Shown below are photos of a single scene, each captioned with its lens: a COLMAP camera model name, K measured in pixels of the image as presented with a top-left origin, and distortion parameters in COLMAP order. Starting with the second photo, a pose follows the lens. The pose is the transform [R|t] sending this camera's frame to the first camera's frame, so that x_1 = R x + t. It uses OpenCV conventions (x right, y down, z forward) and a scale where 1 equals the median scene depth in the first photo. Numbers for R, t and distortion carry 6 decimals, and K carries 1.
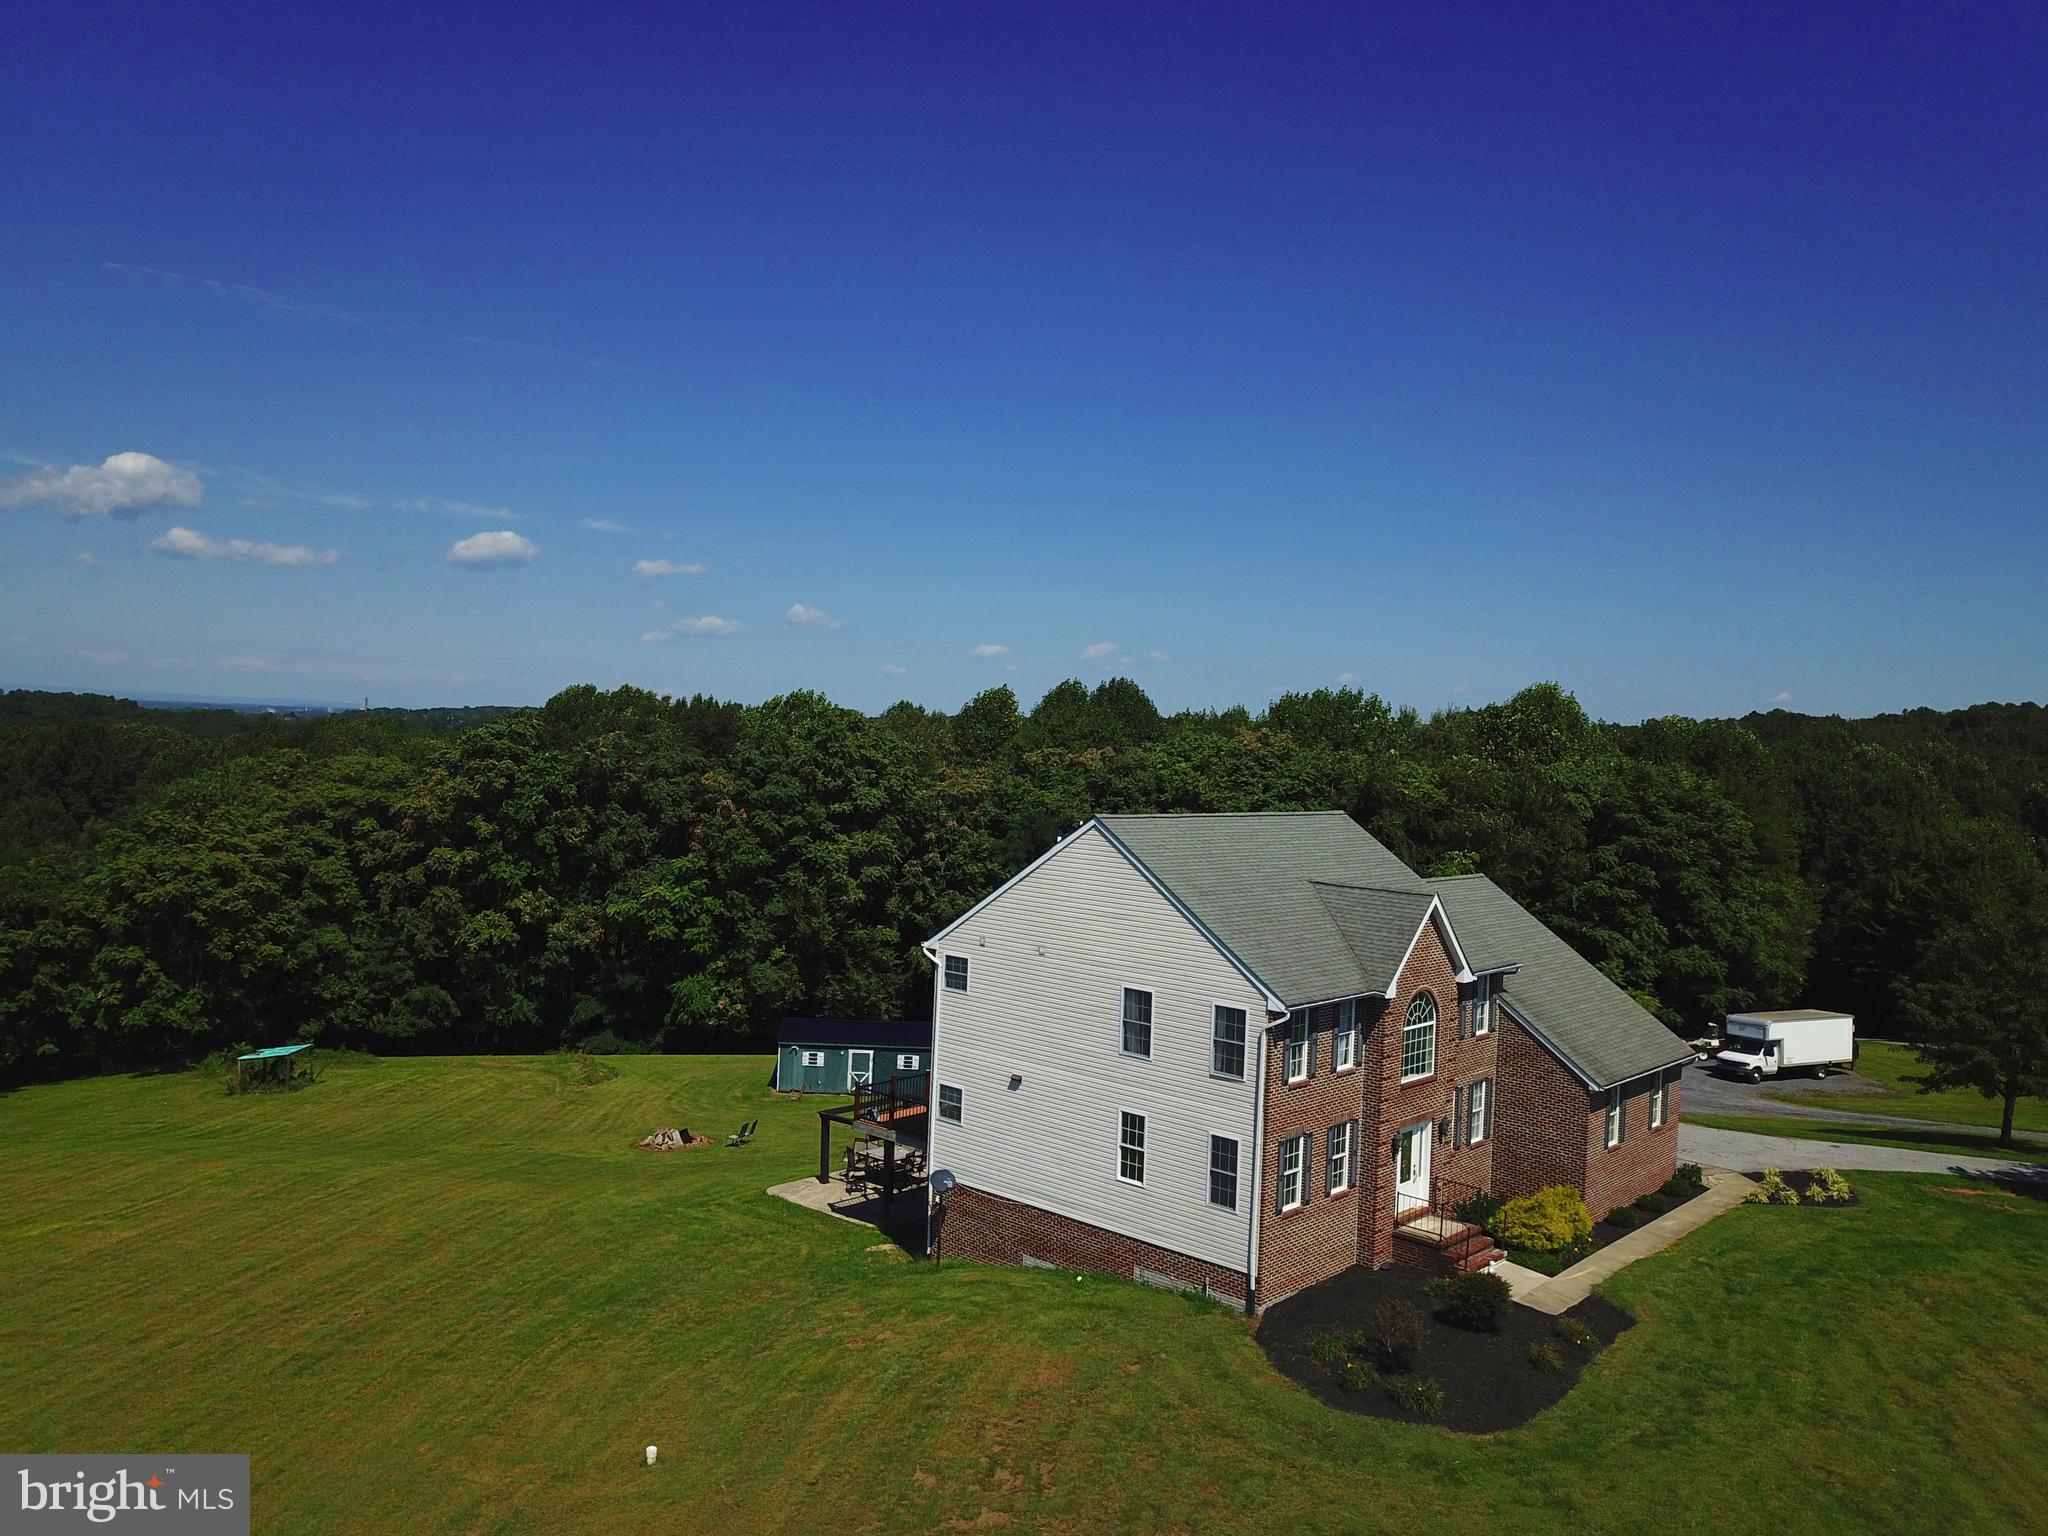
lens RADIAL K [[1558.5, 0, 1020.8], [0, 1558.5, 758.4], [0, 0, 1]] dist [0.012383, 0.008867]
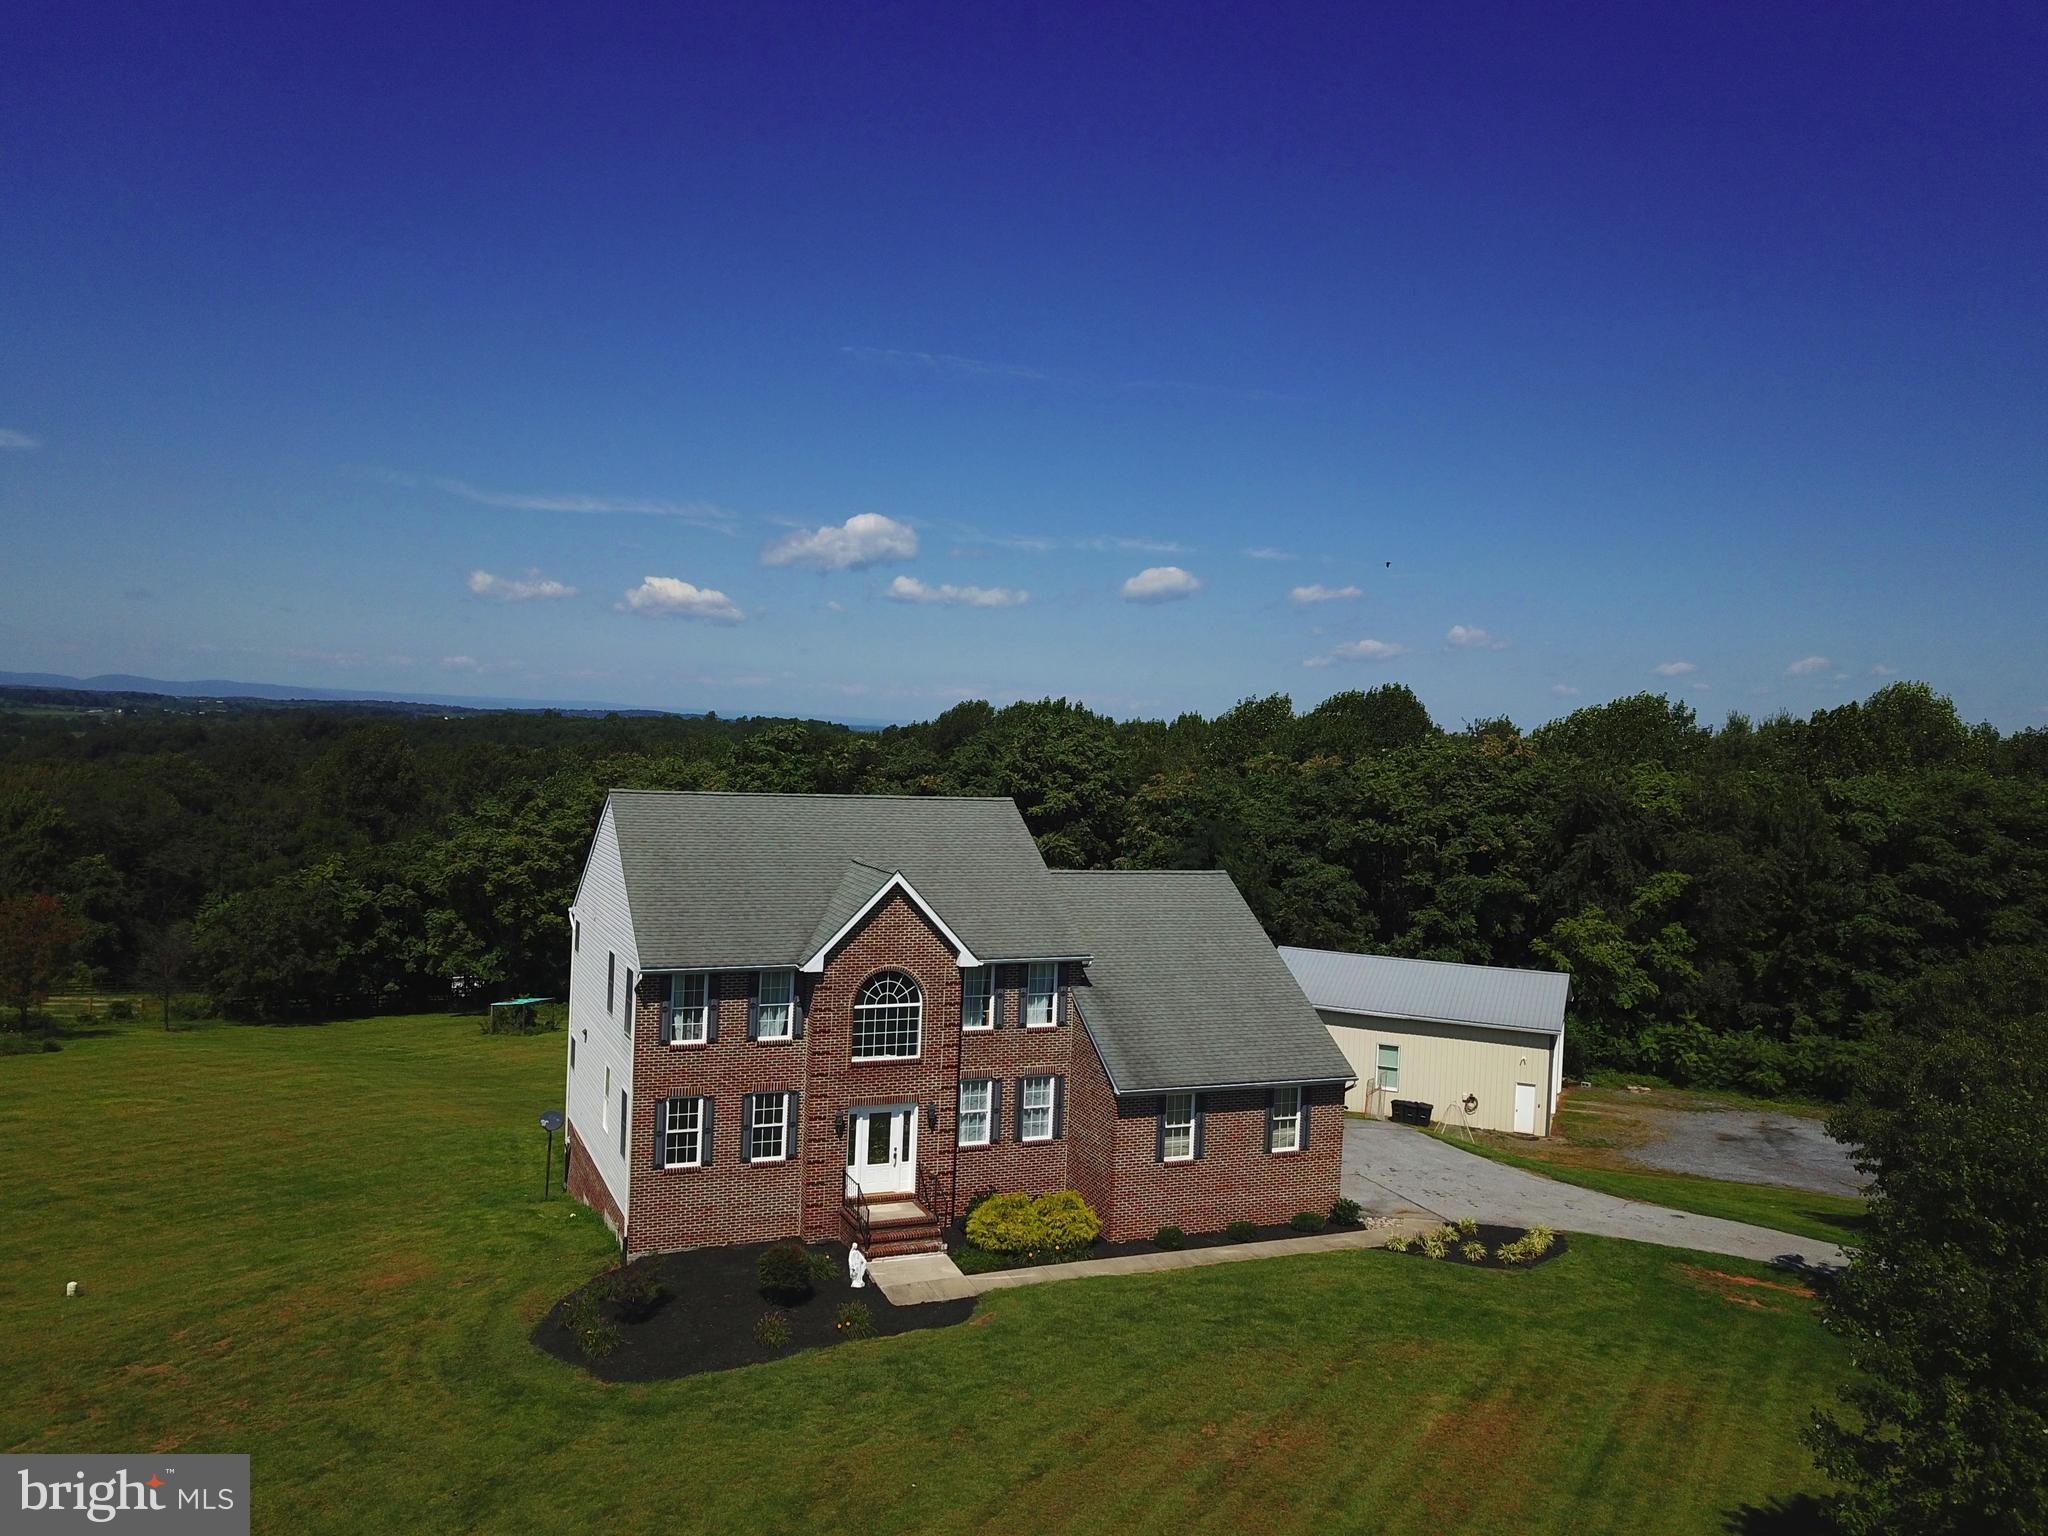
lens RADIAL K [[1558.5, 0, 1028.4], [0, 1558.5, 780.9], [0, 0, 1]] dist [0.012383, 0.008867]
pose [[0.909250, 0.009486, -0.416143, 0.361966], [-0.010438, 0.999946, -0.000013, 0.013904], [0.416120, 0.004355, 0.909299, 0.069528]]
